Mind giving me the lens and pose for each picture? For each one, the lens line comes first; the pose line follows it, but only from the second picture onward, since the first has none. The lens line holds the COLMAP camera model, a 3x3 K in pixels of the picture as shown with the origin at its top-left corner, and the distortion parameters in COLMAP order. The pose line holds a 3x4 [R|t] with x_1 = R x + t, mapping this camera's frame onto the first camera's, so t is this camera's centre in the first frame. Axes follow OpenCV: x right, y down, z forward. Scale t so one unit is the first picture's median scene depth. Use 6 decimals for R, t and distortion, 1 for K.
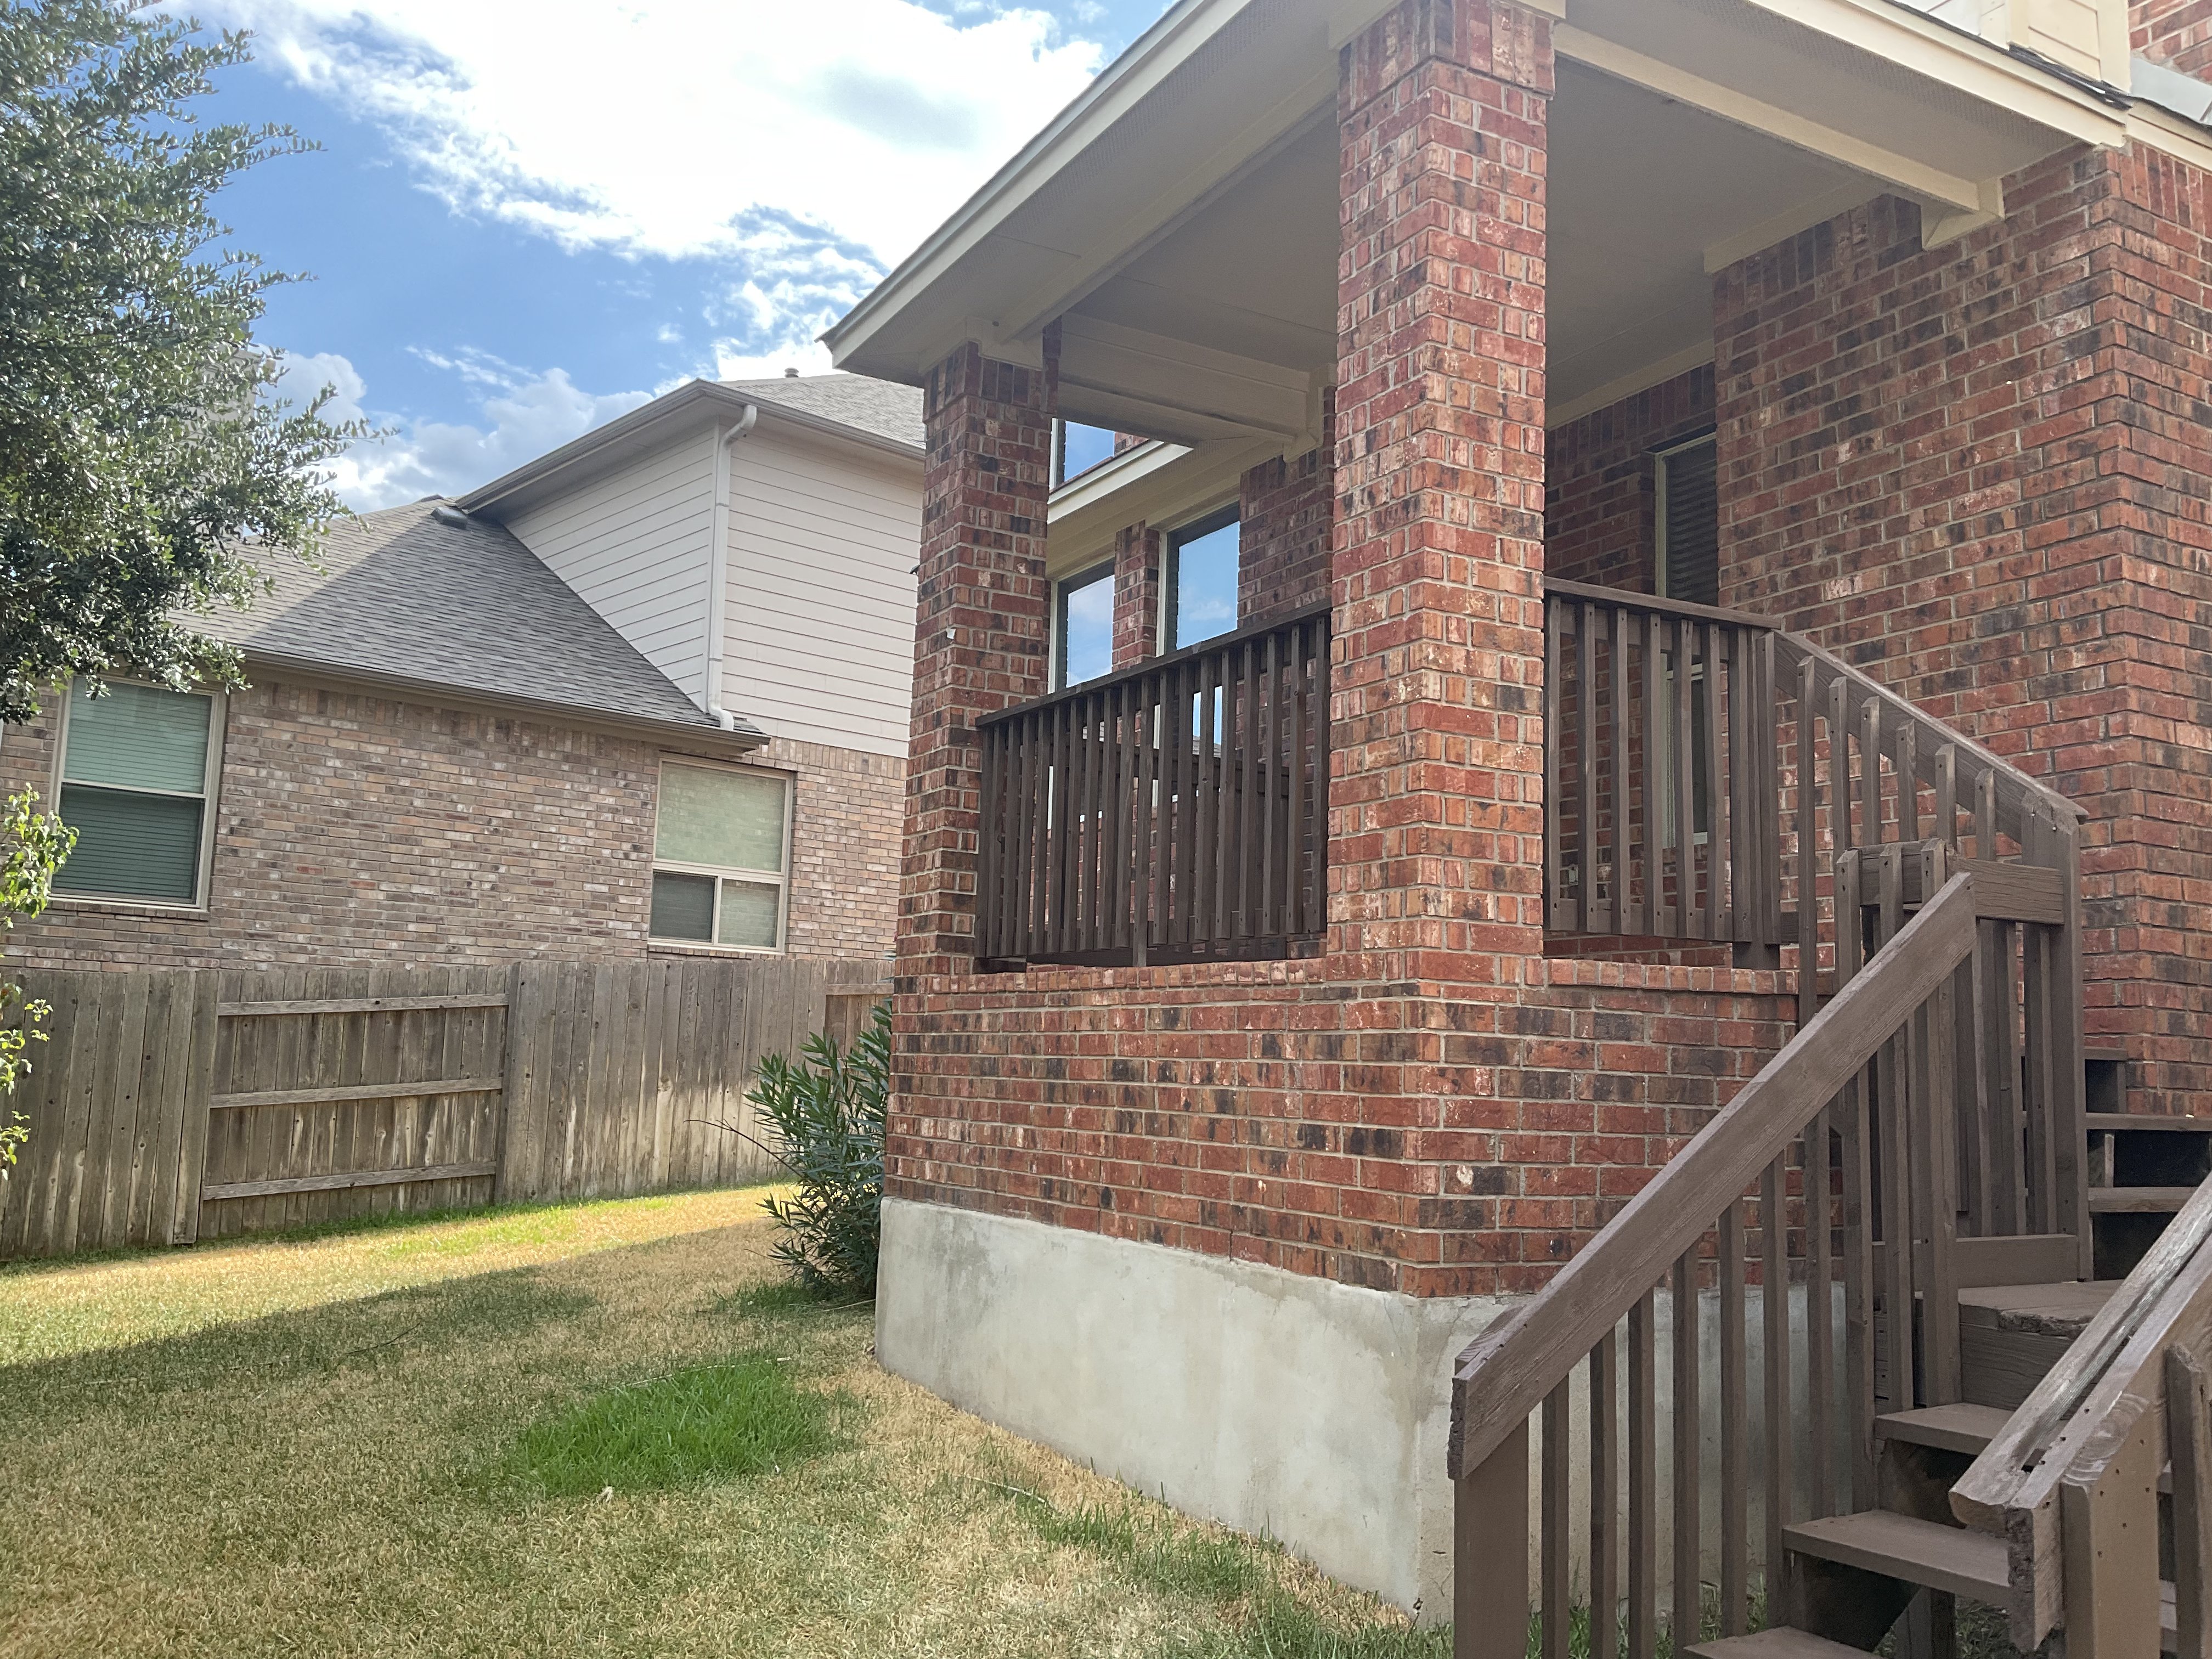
lens RADIAL K [[1880.4, 0, 1106.1], [0, 1880.4, 830.8], [0, 0, 1]] dist [-0.002278, -0.002568]
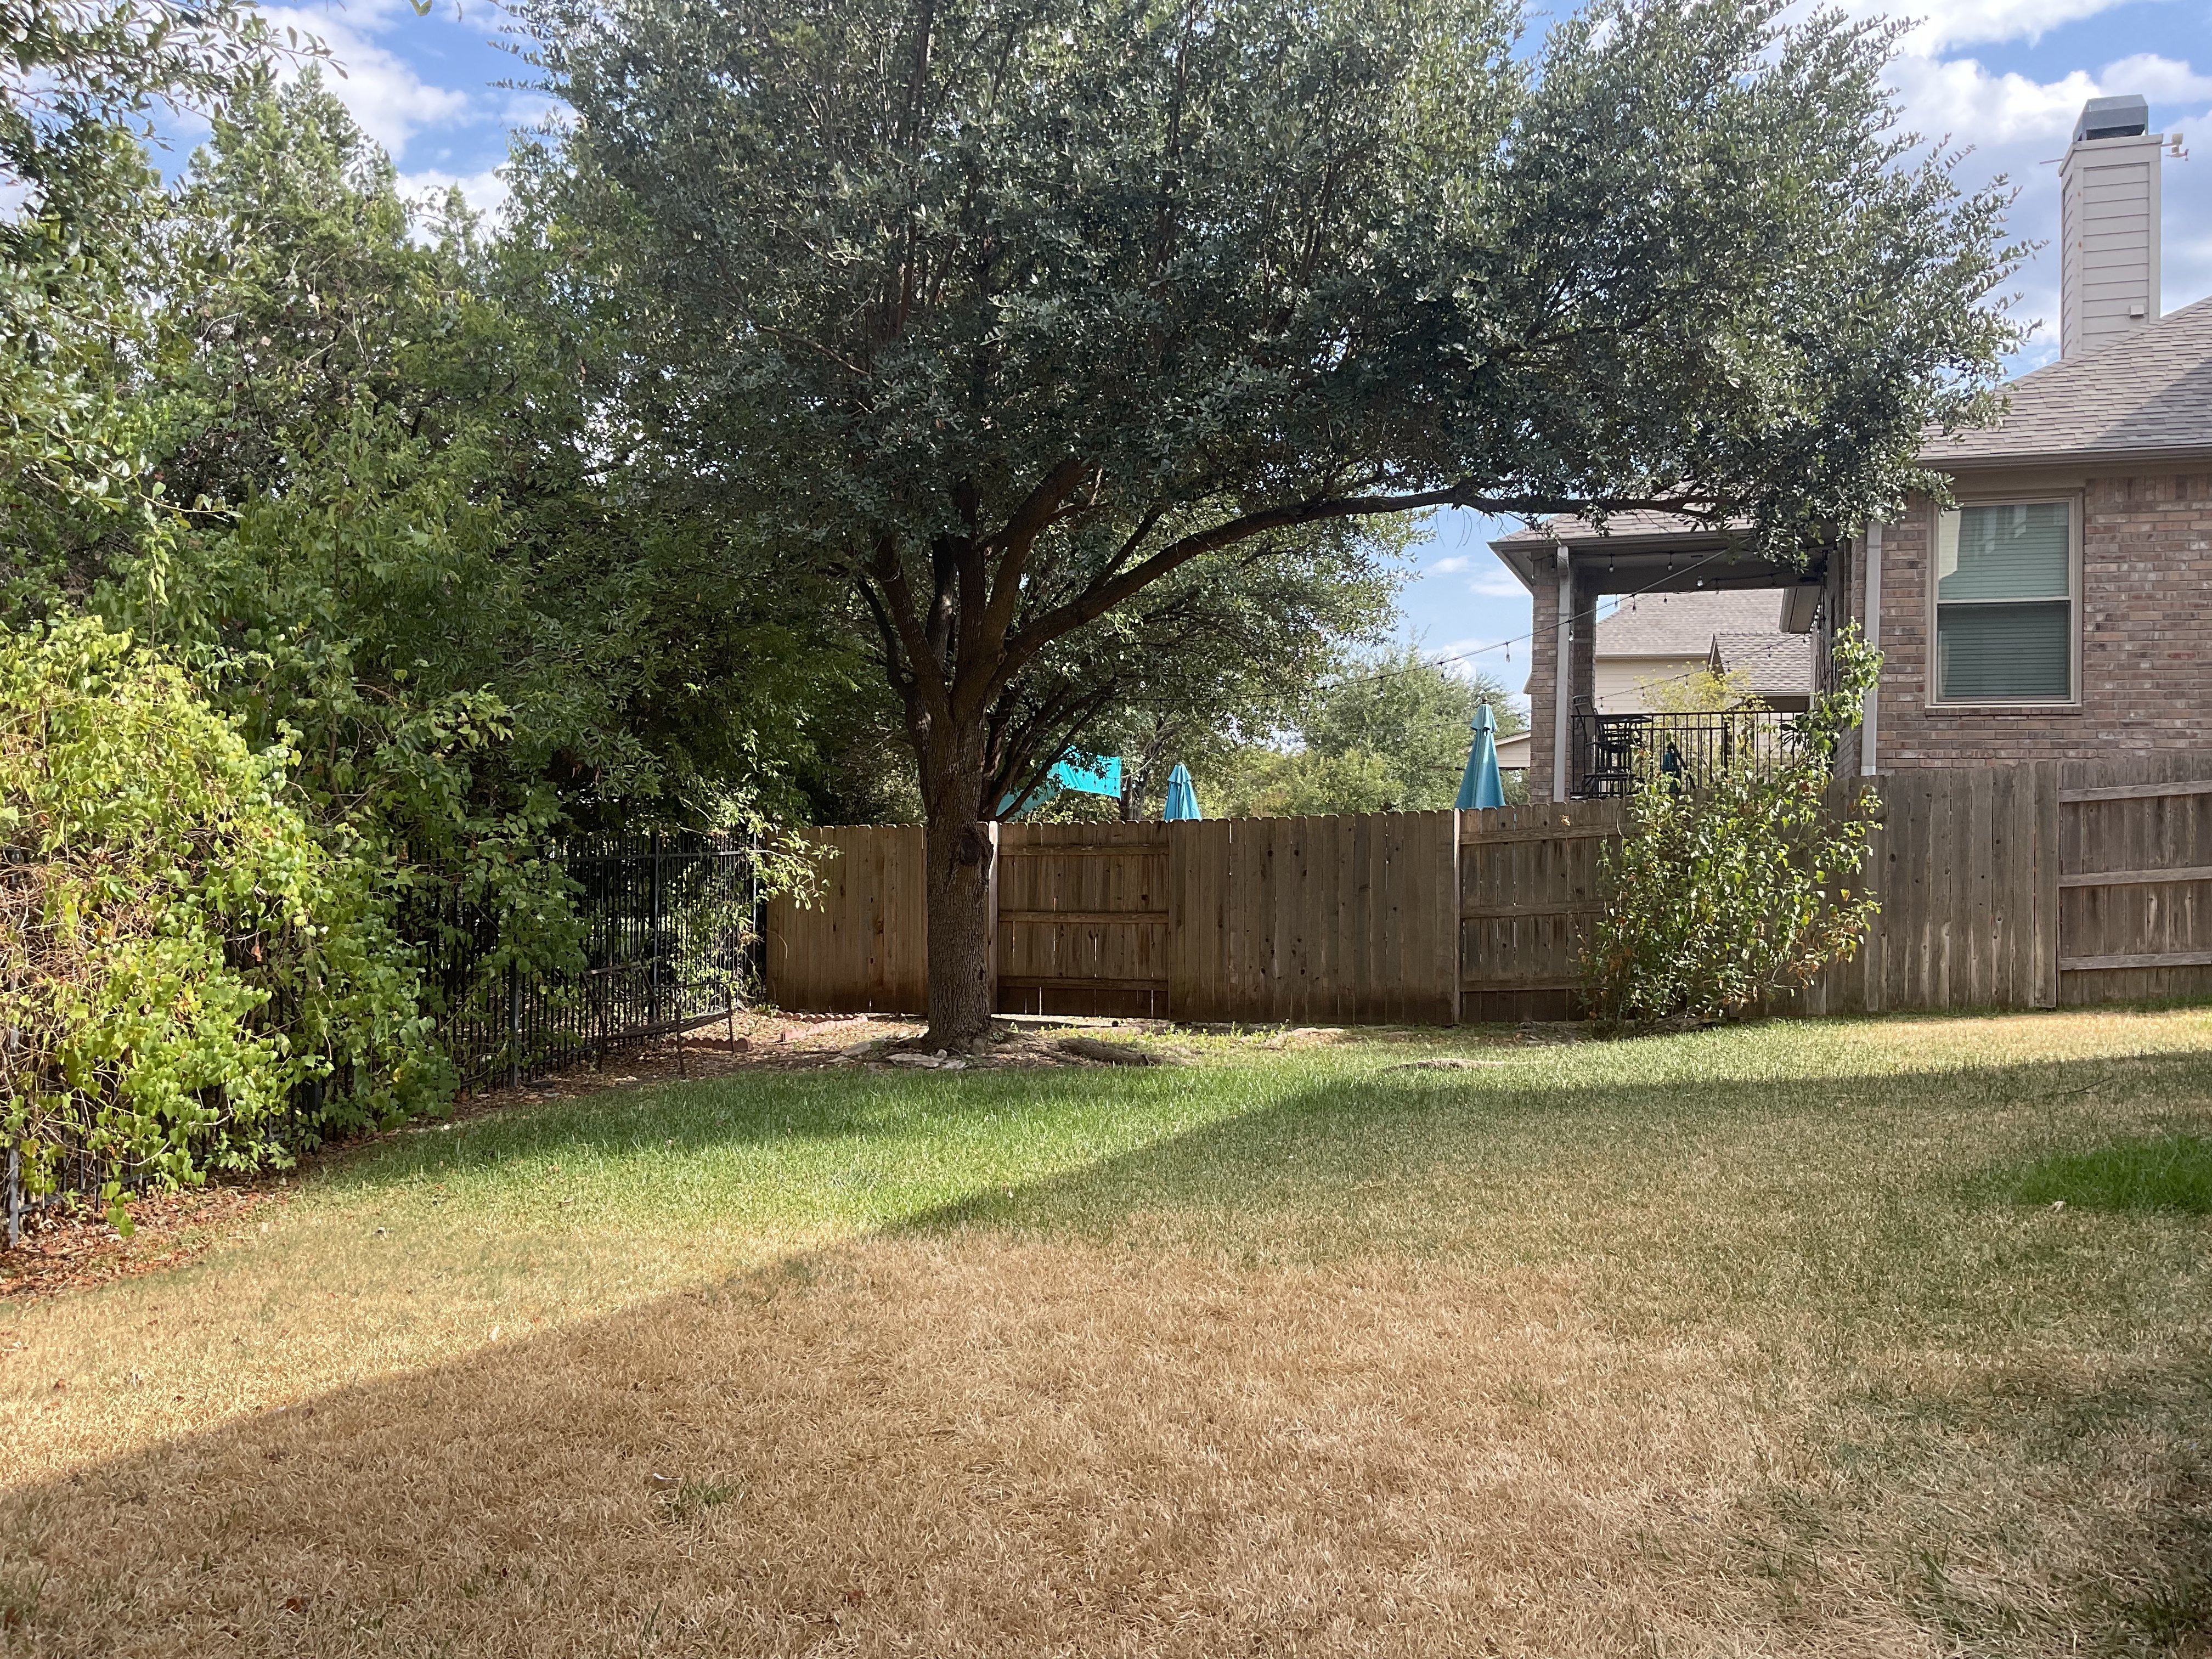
lens RADIAL K [[1880.4, 0, 1106.8], [0, 1880.4, 829.7], [0, 0, 1]] dist [-0.002278, -0.002568]
pose [[0.494781, -0.026494, -0.868614, 0.178785], [0.121482, 0.991829, 0.038946, 0.004440], [0.860485, -0.124791, 0.493957, -0.009843]]
